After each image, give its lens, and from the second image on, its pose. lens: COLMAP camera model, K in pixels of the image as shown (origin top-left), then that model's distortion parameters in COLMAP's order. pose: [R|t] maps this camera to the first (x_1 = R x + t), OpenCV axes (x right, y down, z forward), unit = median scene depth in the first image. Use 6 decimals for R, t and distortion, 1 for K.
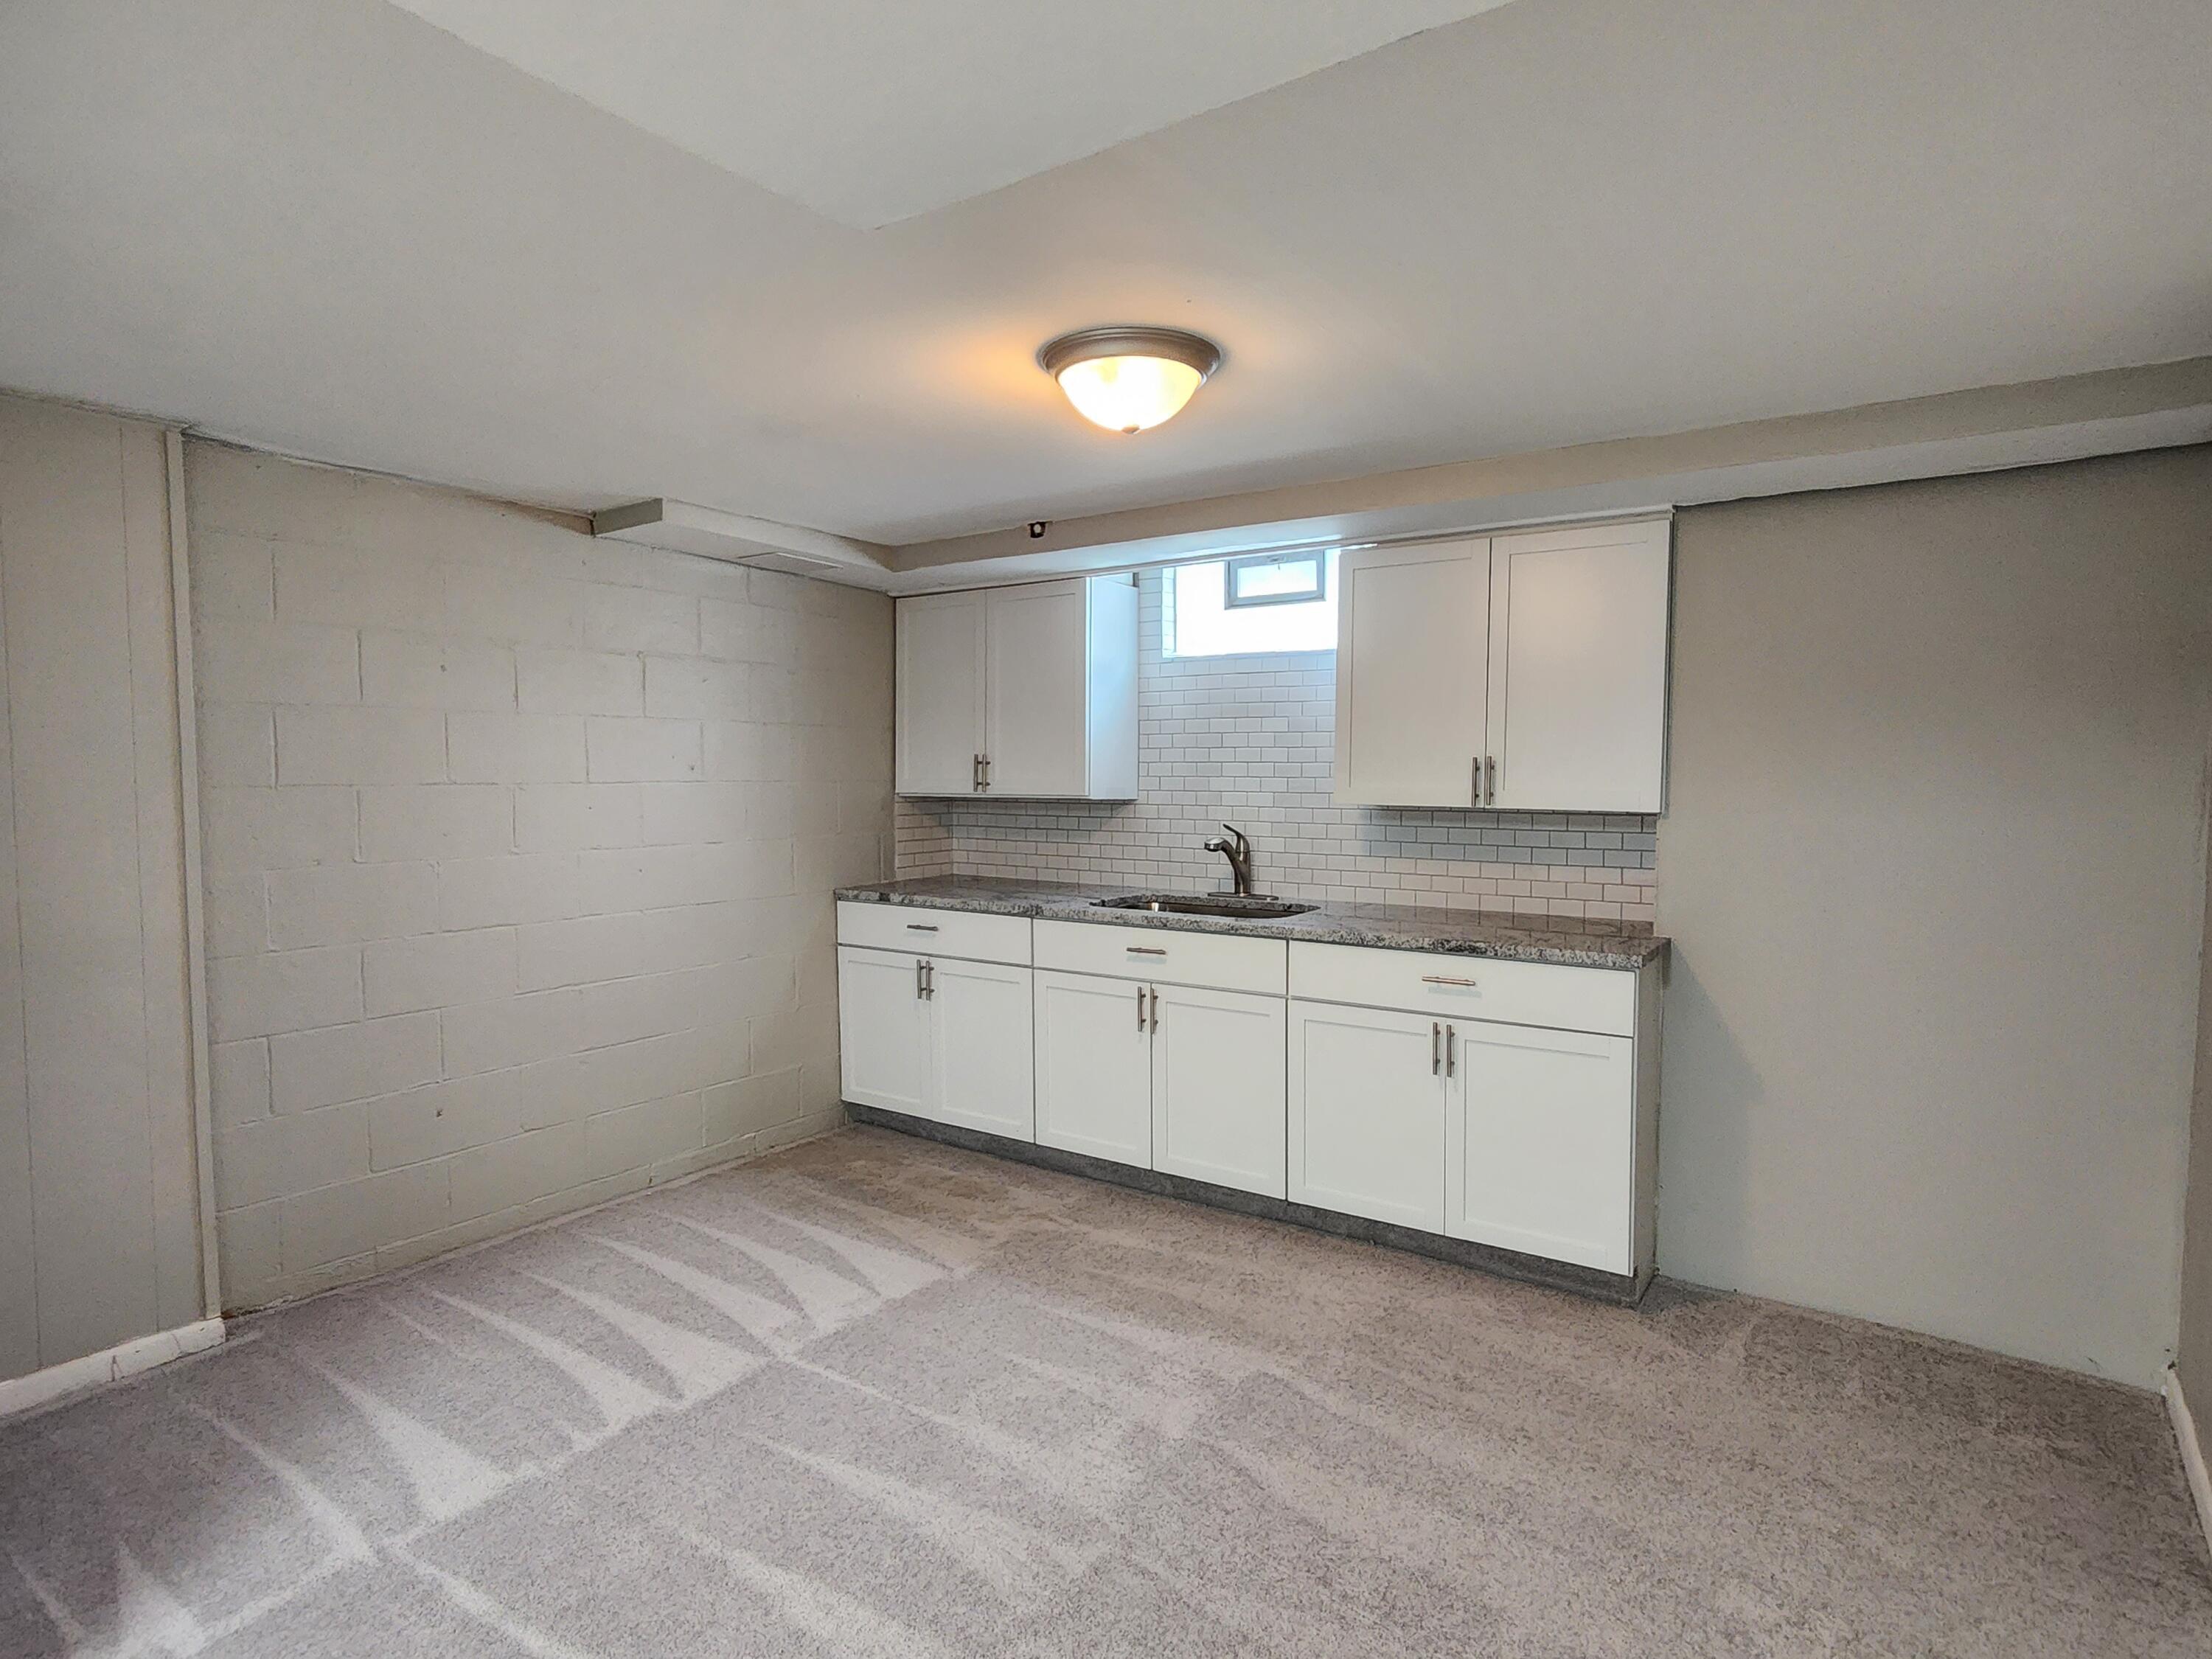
lens RADIAL K [[1204.0, 0, 1103.1], [0, 1204.0, 832.2], [0, 0, 1]] dist [0.006106, -0.000327]
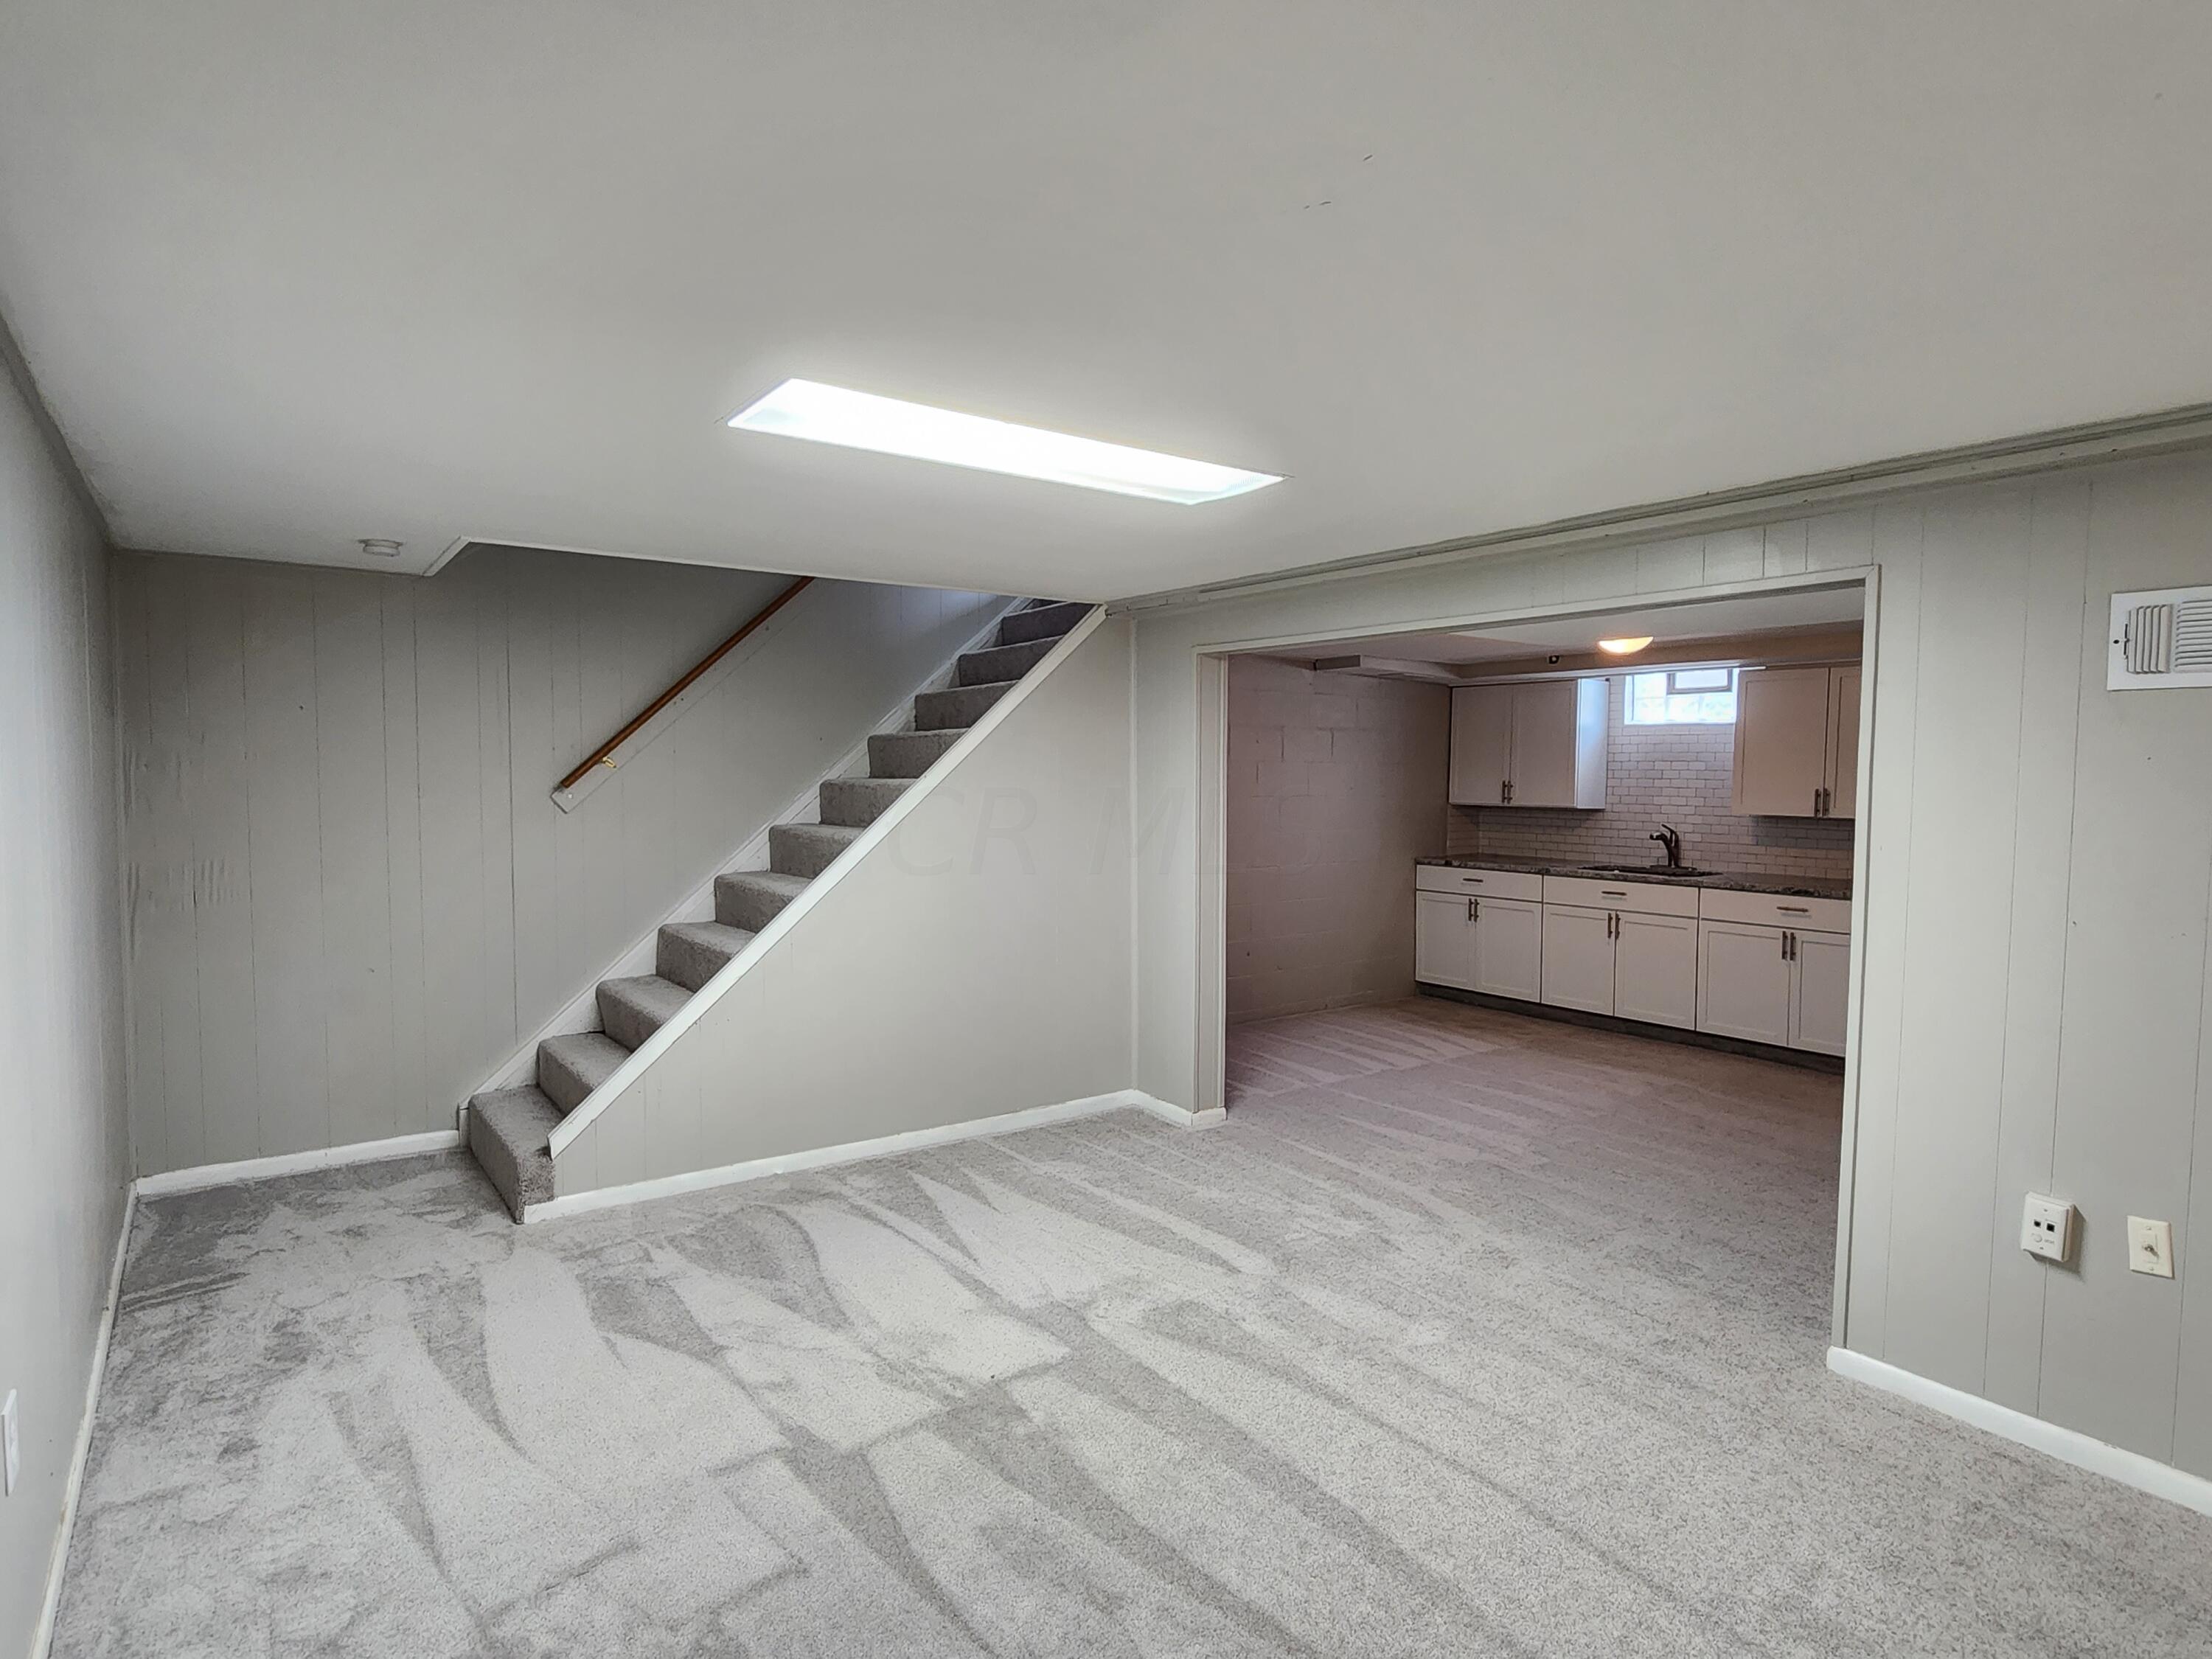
lens RADIAL K [[1204.0, 0, 1113.6], [0, 1204.0, 835.9], [0, 0, 1]] dist [0.006106, -0.000327]
pose [[0.947952, 0.023332, -0.317558, -0.094966], [-0.022926, 0.999725, 0.005014, 0.018853], [0.317588, 0.002527, 0.948226, -0.875964]]
